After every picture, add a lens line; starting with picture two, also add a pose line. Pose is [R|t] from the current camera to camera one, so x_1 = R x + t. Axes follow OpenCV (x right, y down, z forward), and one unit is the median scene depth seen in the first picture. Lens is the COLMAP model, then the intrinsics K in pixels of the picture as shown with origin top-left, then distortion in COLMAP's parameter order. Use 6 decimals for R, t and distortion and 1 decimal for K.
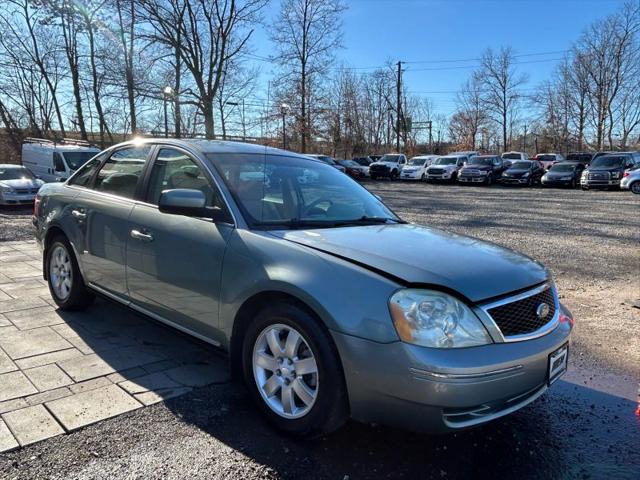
lens RADIAL K [[481.5, 0, 316.6], [0, 481.5, 234.4], [0, 0, 1]] dist [0.042485, -0.044856]
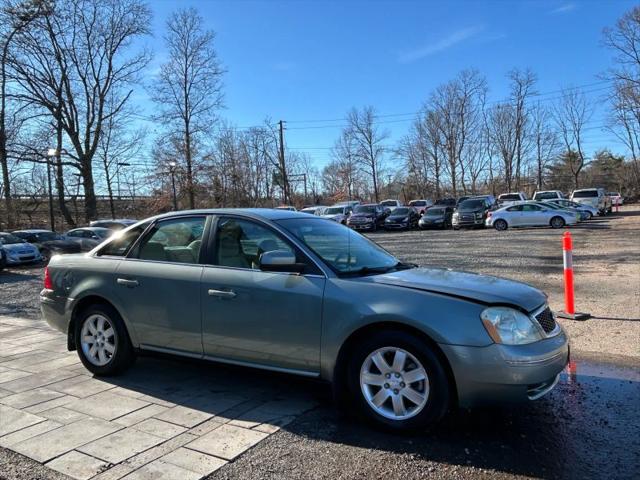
lens RADIAL K [[481.5, 0, 315.7], [0, 481.5, 239.3], [0, 0, 1]] dist [0.042485, -0.044856]
pose [[0.967206, -0.066380, 0.245166, -0.049571], [0.089922, 0.992220, -0.086102, -0.000790], [-0.237543, 0.105324, 0.965650, -0.021829]]
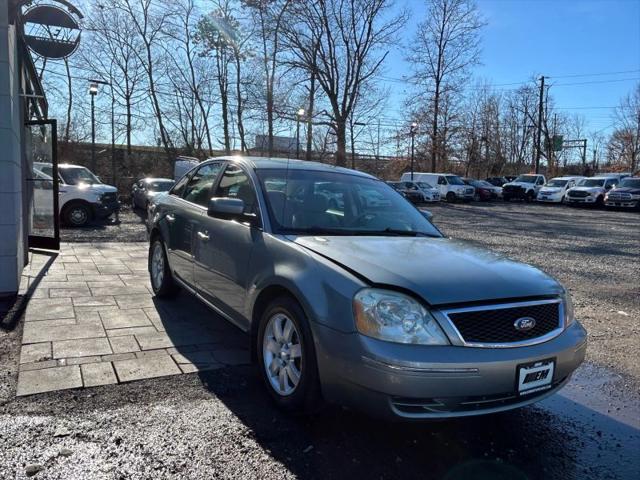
lens RADIAL K [[481.5, 0, 322.3], [0, 481.5, 238.7], [0, 0, 1]] dist [0.042485, -0.044856]
pose [[0.964735, 0.050149, -0.258402, 0.027715], [-0.057673, 0.998102, -0.021615, 0.002077], [0.256828, 0.035756, 0.965796, -0.009808]]
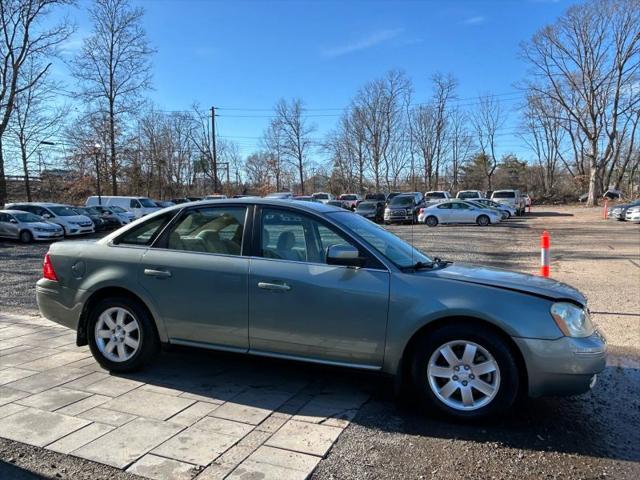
lens RADIAL K [[481.5, 0, 311.8], [0, 481.5, 233.7], [0, 0, 1]] dist [0.042485, -0.044856]
pose [[0.917652, -0.043625, 0.394984, -0.085359], [0.075686, 0.994949, -0.065948, -0.004683], [-0.390112, 0.090412, 0.916318, -0.009514]]
